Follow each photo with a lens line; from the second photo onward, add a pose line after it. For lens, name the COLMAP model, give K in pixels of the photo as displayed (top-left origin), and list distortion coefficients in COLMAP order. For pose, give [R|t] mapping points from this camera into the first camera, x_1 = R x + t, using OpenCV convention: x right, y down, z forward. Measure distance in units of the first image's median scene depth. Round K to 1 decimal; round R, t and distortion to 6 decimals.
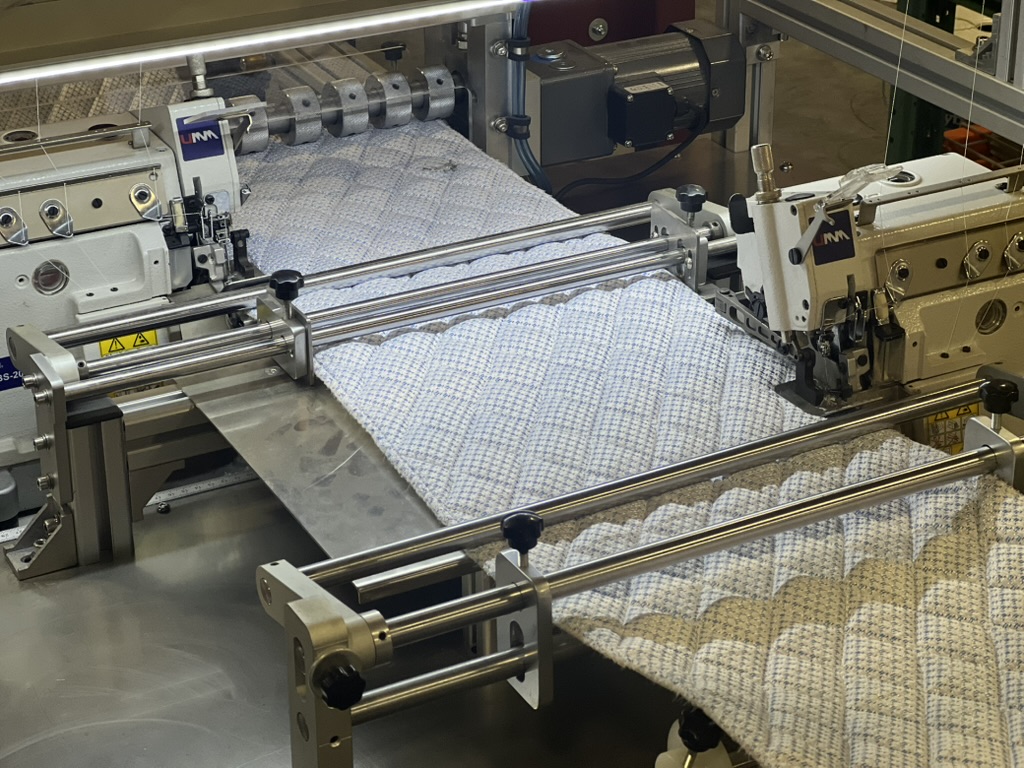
lens RADIAL K [[2291.2, 0, 512.0], [0, 2291.2, 384.0], [0, 0, 1]] dist [-0.072280, 5.151022]
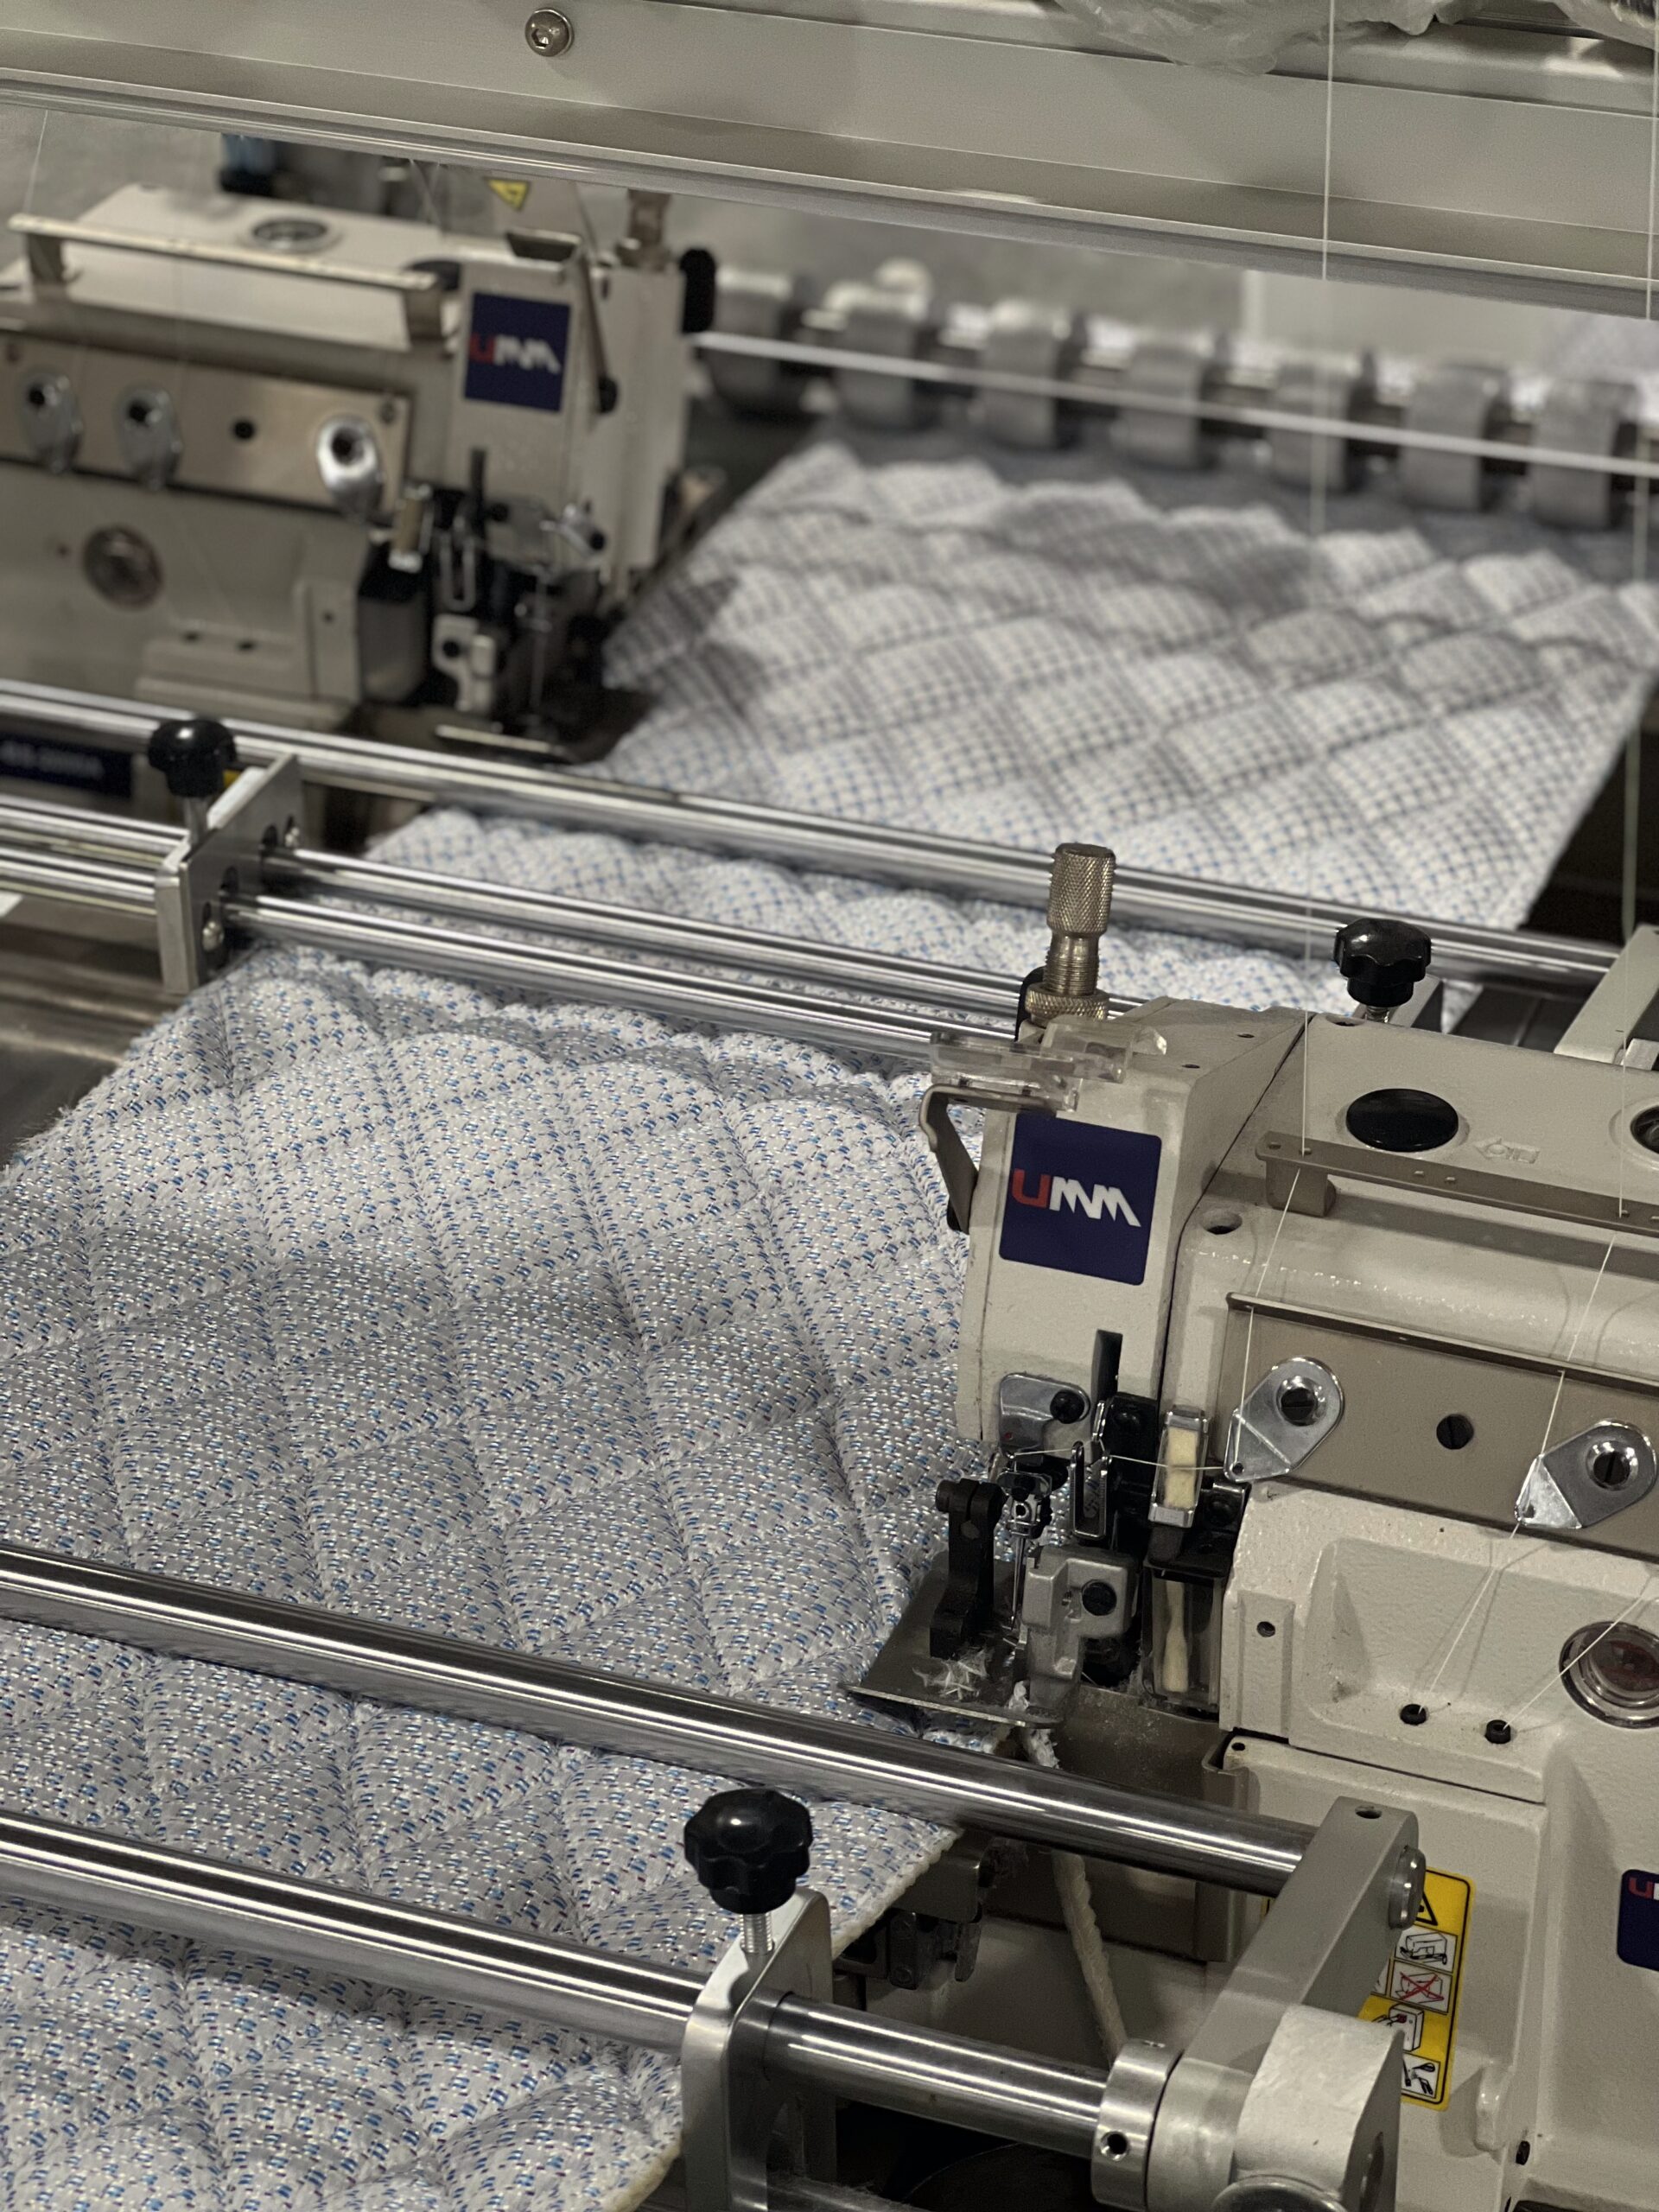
lens RADIAL K [[4949.4, 0, 889.1], [0, 4949.4, 1109.2], [0, 0, 1]] dist [-0.072280, 5.151022]
pose [[0.659815, 0.387755, -0.643654, 0.541120], [-0.332395, 0.918824, 0.212784, -0.205730], [0.673912, 0.073550, 0.735141, 0.466470]]
